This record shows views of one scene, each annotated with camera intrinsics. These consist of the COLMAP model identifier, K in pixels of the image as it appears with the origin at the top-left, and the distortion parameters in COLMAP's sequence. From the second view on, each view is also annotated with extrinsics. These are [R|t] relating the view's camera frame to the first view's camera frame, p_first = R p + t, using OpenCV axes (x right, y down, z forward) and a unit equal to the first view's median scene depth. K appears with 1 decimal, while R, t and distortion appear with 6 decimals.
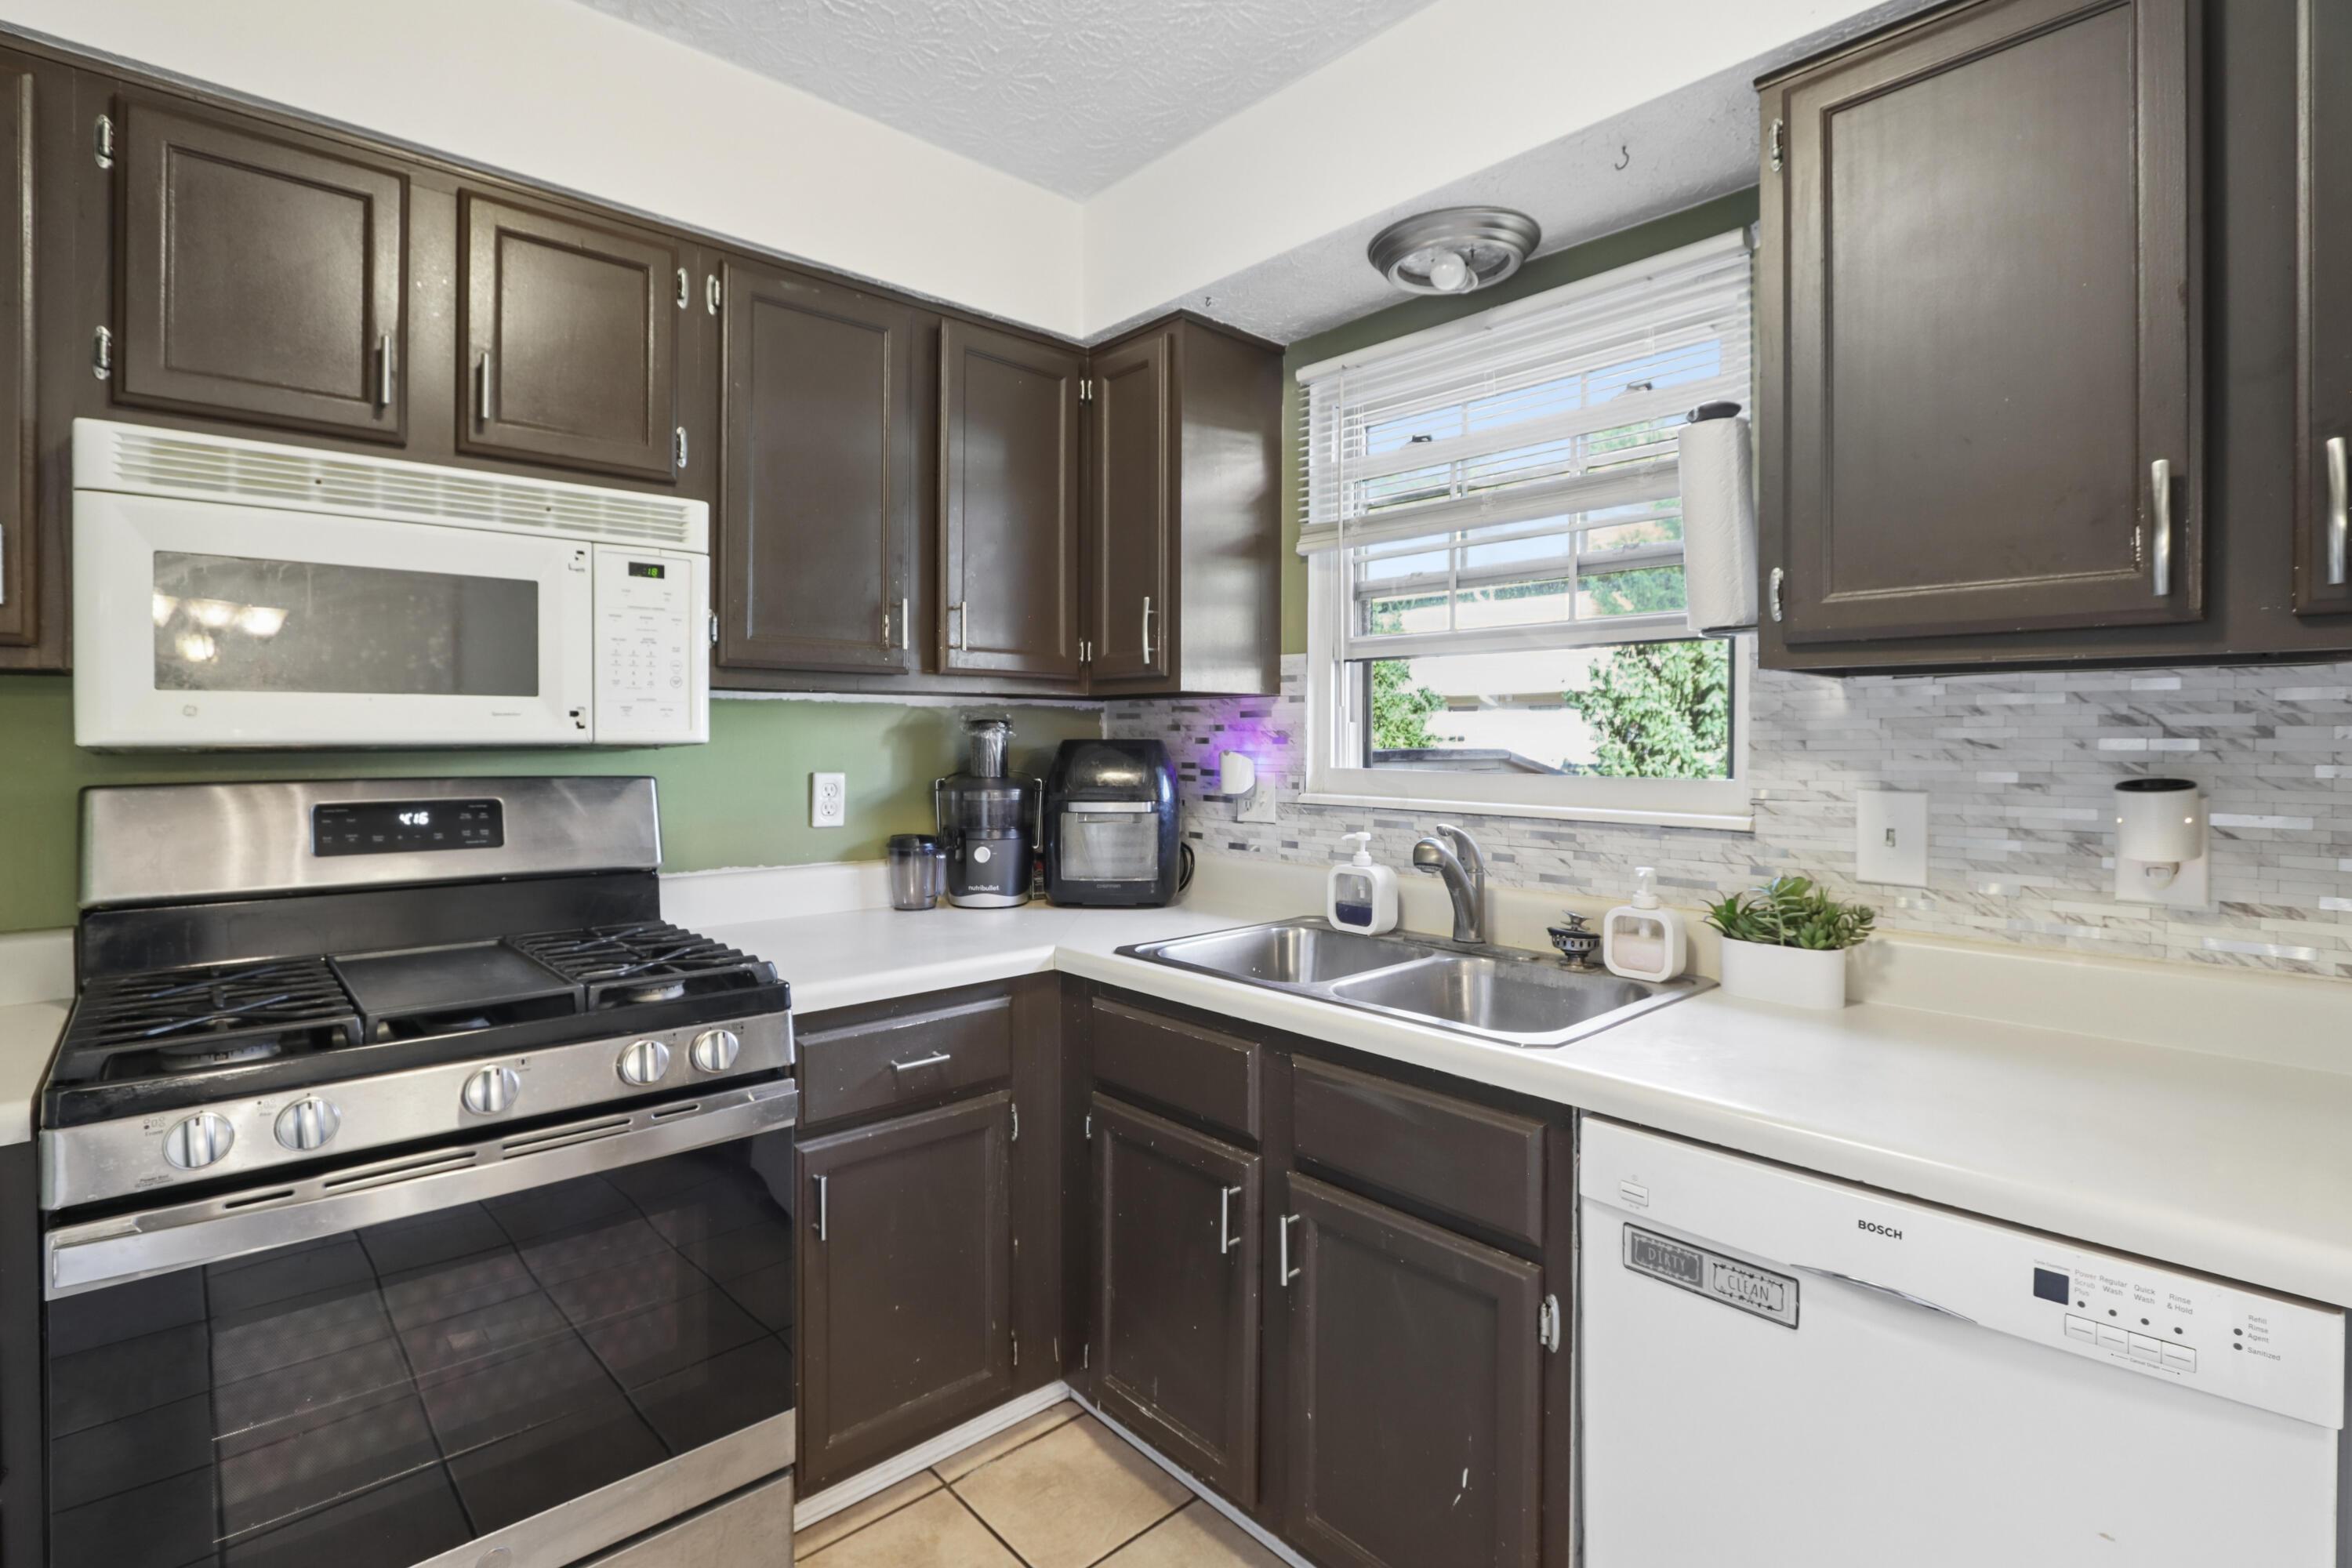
lens RADIAL K [[1094.6, 0, 1131.9], [0, 1094.6, 747.7], [0, 0, 1]] dist [-0.012206, 0.000367]
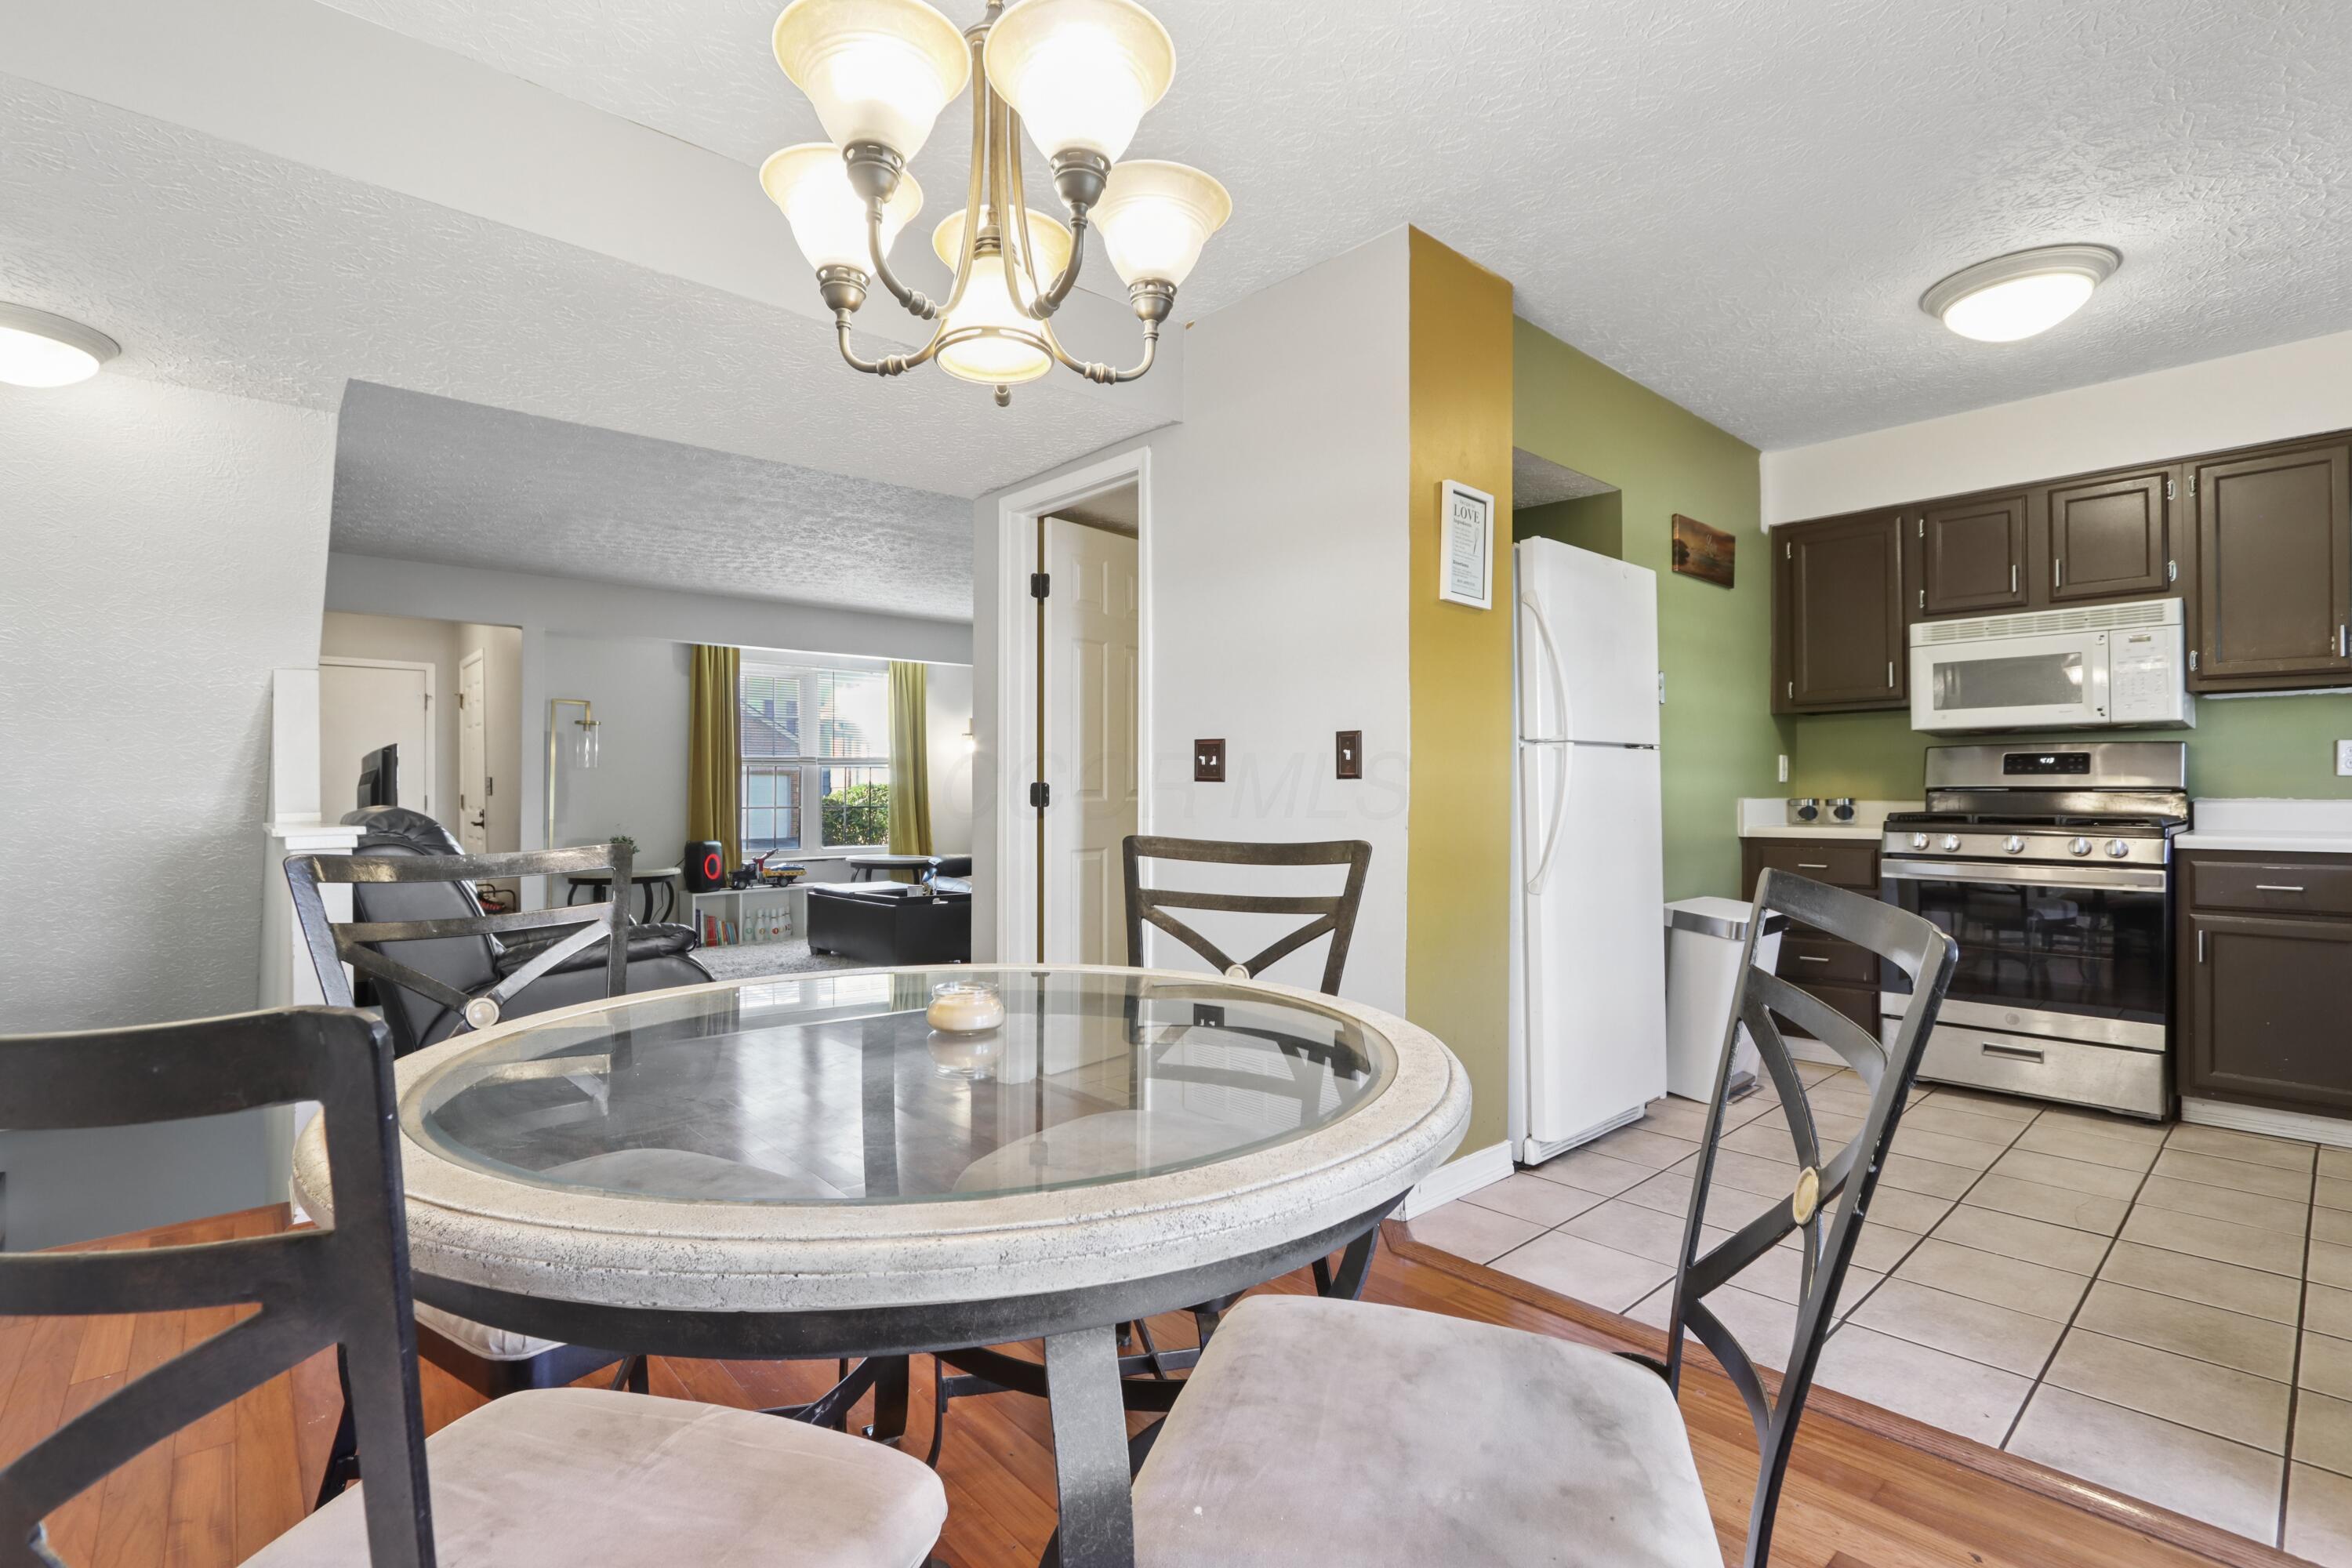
lens RADIAL K [[1094.6, 0, 1179.9], [0, 1094.6, 787.1], [0, 0, 1]] dist [-0.012206, 0.000367]
pose [[0.016529, -0.004254, -0.999854, 1.696684], [-0.005351, 0.999976, -0.004343, 0.148929], [0.999849, 0.005422, 0.016506, -0.921074]]
